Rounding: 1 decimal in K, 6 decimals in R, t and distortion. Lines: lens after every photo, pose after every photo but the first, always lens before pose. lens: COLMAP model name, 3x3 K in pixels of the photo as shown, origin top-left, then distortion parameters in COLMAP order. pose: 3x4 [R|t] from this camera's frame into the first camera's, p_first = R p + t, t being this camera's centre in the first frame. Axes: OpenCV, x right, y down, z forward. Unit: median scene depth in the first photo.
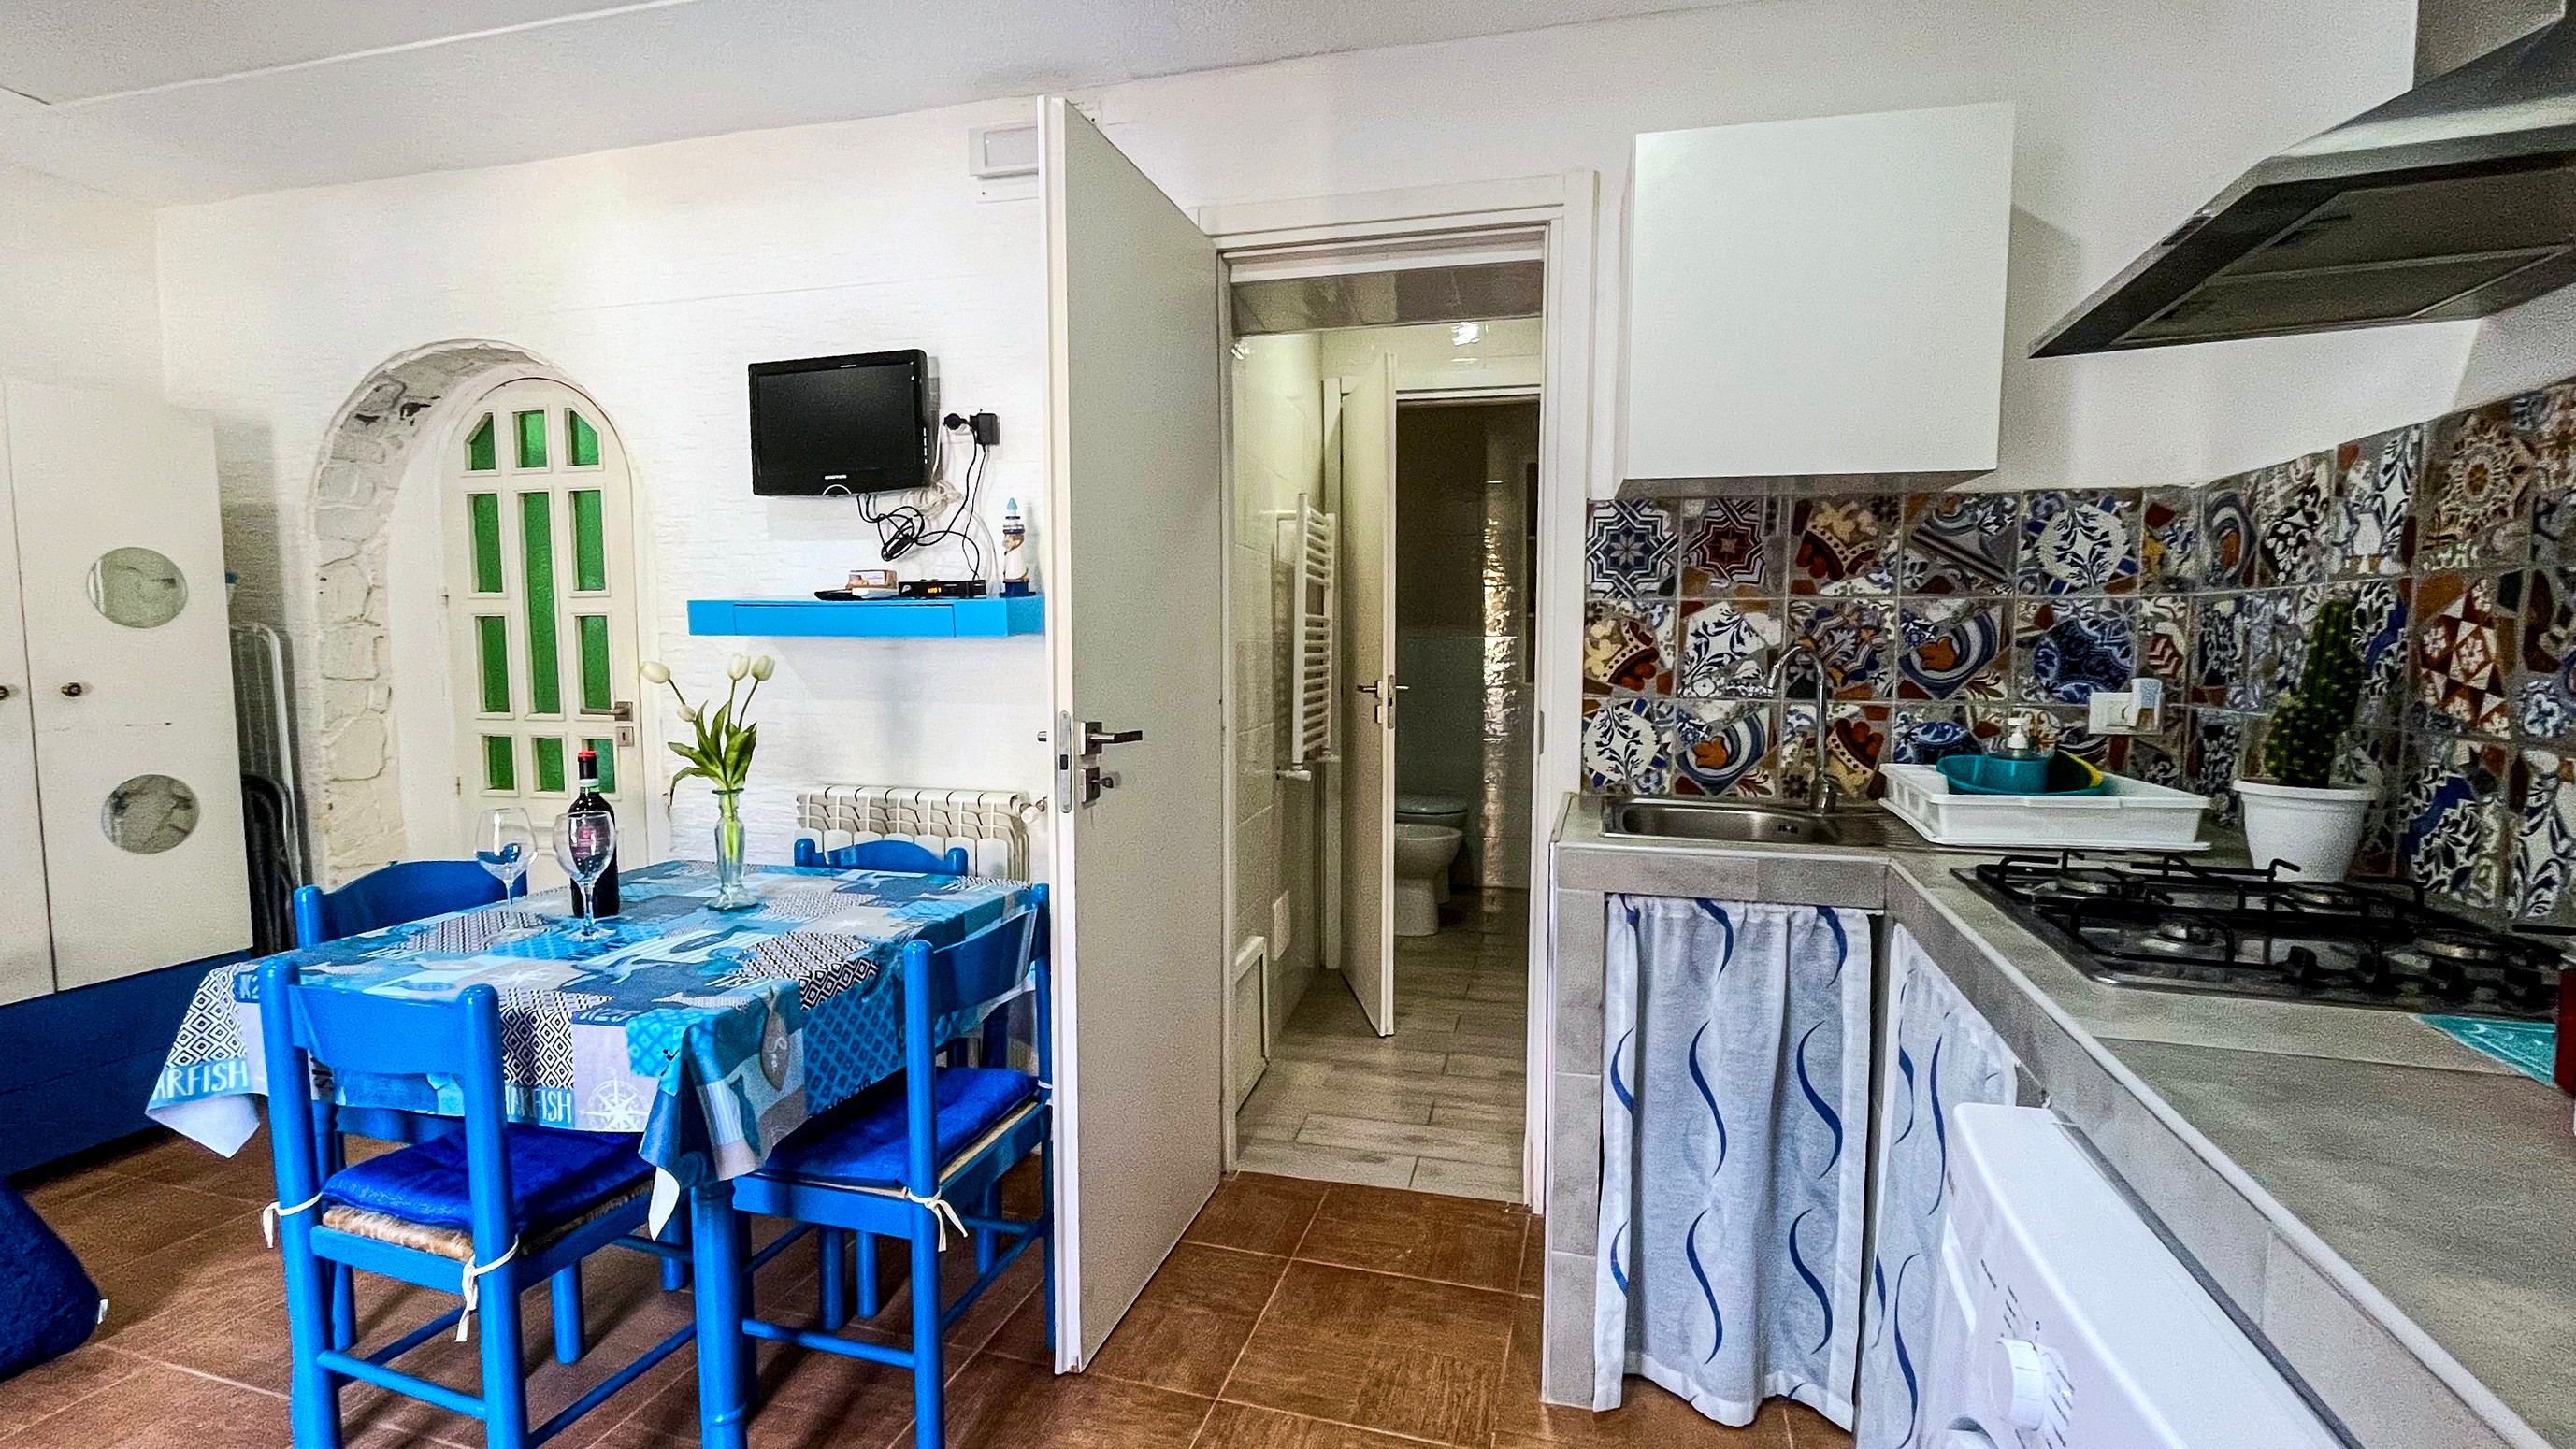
lens RADIAL K [[1145.3, 0, 1283.5], [0, 1145.3, 726.4], [0, 0, 1]] dist [-0.006482, -0.000246]
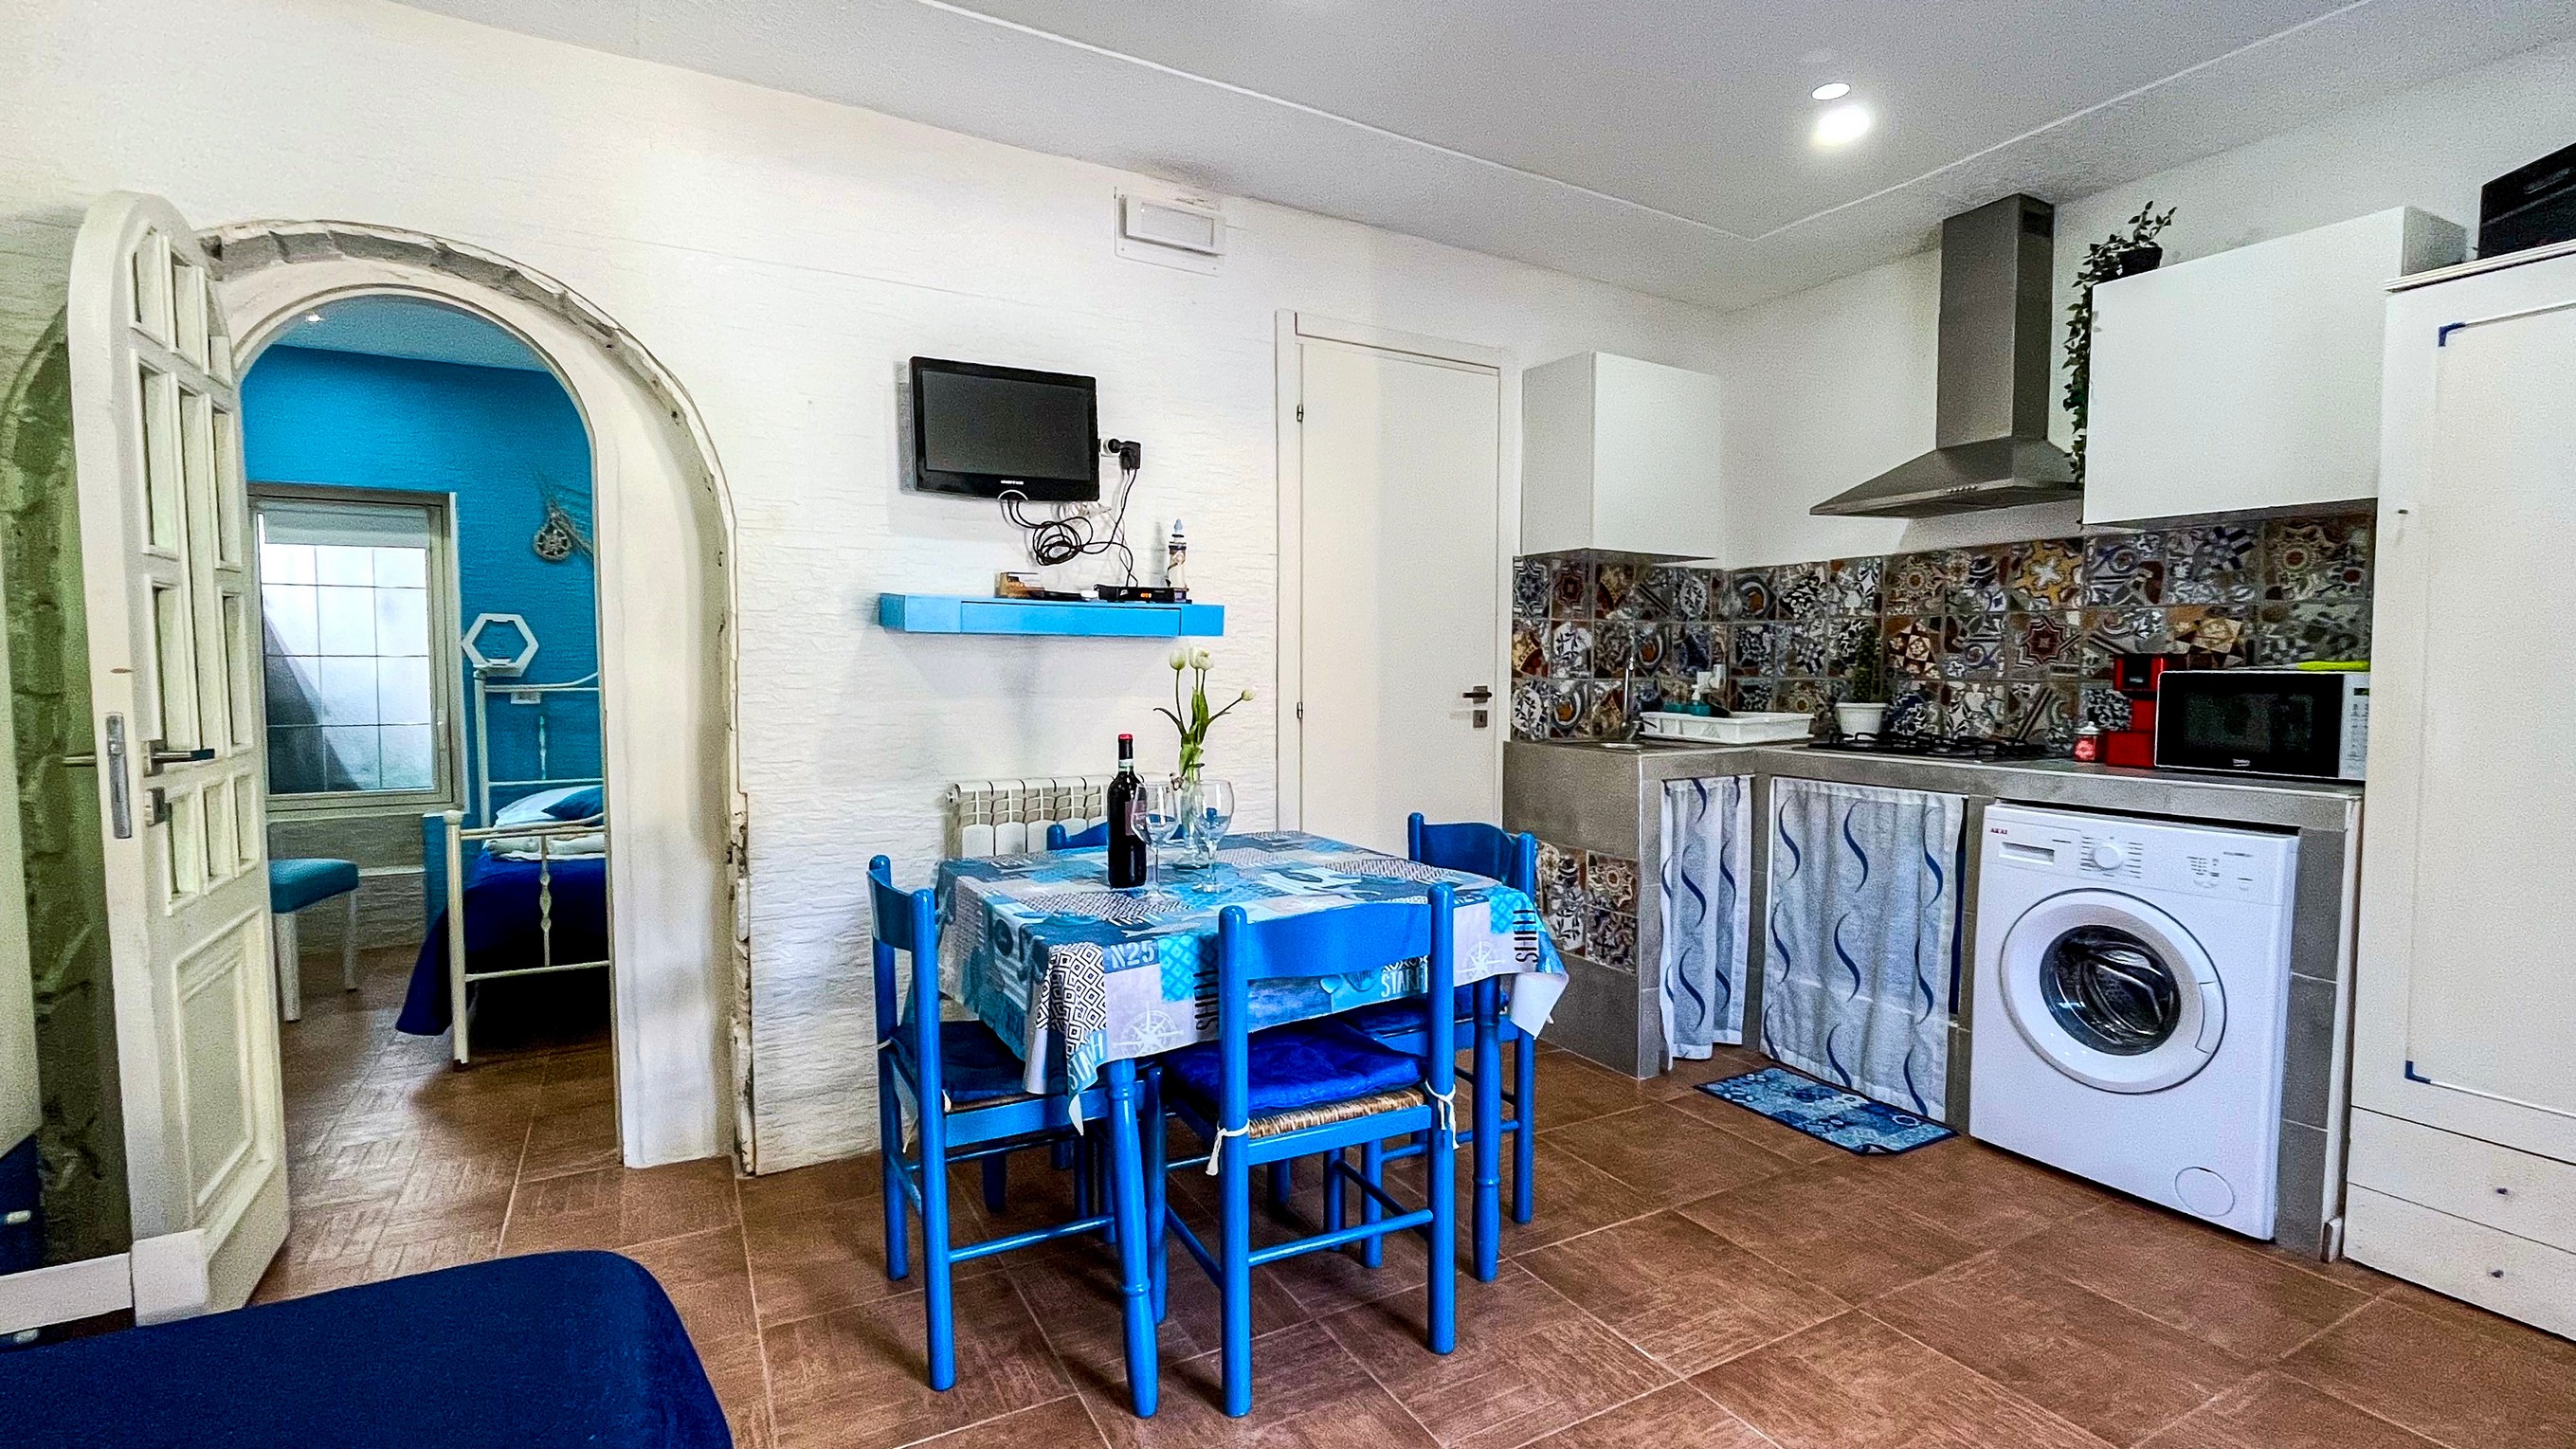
lens RADIAL K [[1145.4, 0, 1288.7], [0, 1145.4, 722.0], [0, 0, 1]] dist [-0.006482, -0.000246]
pose [[0.706715, -0.037982, 0.706478, -1.299874], [0.055120, 0.998479, -0.001457, 0.021919], [-0.705348, 0.039971, 0.707733, 0.121115]]
